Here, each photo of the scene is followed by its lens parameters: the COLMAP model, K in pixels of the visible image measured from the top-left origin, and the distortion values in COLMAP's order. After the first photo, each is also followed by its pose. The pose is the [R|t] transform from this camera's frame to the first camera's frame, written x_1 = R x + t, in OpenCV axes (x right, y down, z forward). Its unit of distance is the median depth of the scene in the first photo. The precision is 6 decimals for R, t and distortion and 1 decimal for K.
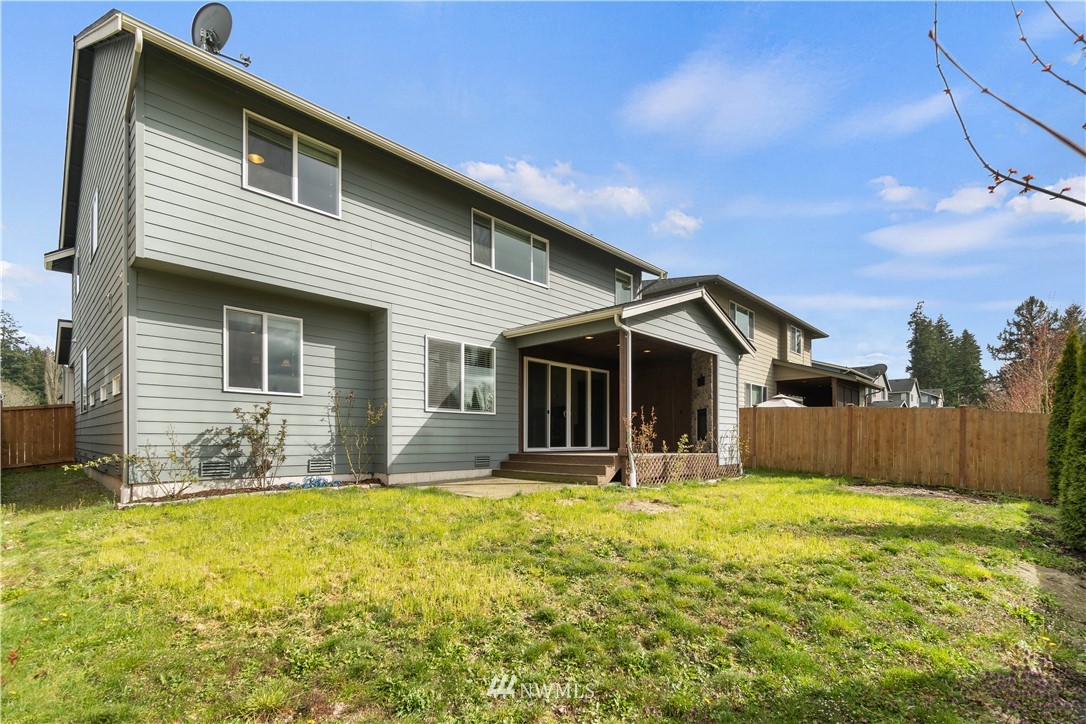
lens RADIAL K [[499.5, 0, 545.6], [0, 499.5, 440.9], [0, 0, 1]] dist [-0.000467, 0.000065]
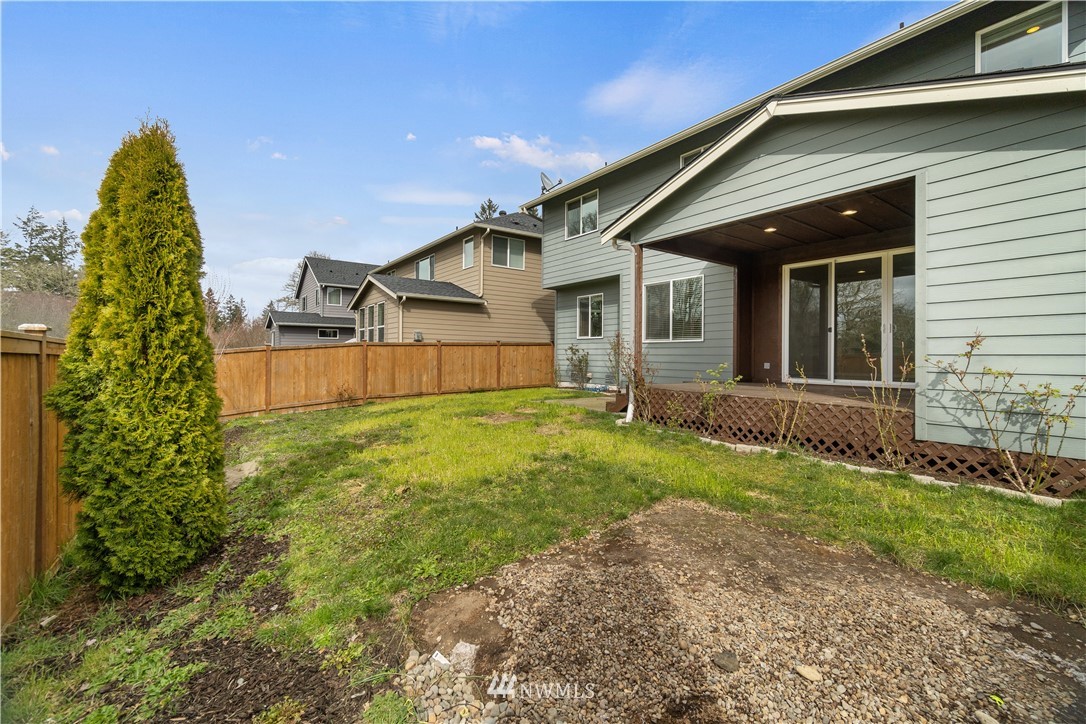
lens RADIAL K [[467.2, 0, 544.9], [0, 467.2, 356.4], [0, 0, 1]] dist [-0.003252, 0.000017]
pose [[-0.180860, -0.004748, -0.983497, 1.007258], [-0.013341, 0.999908, -0.002374, -0.017486], [0.983418, 0.012692, -0.180907, 0.980569]]
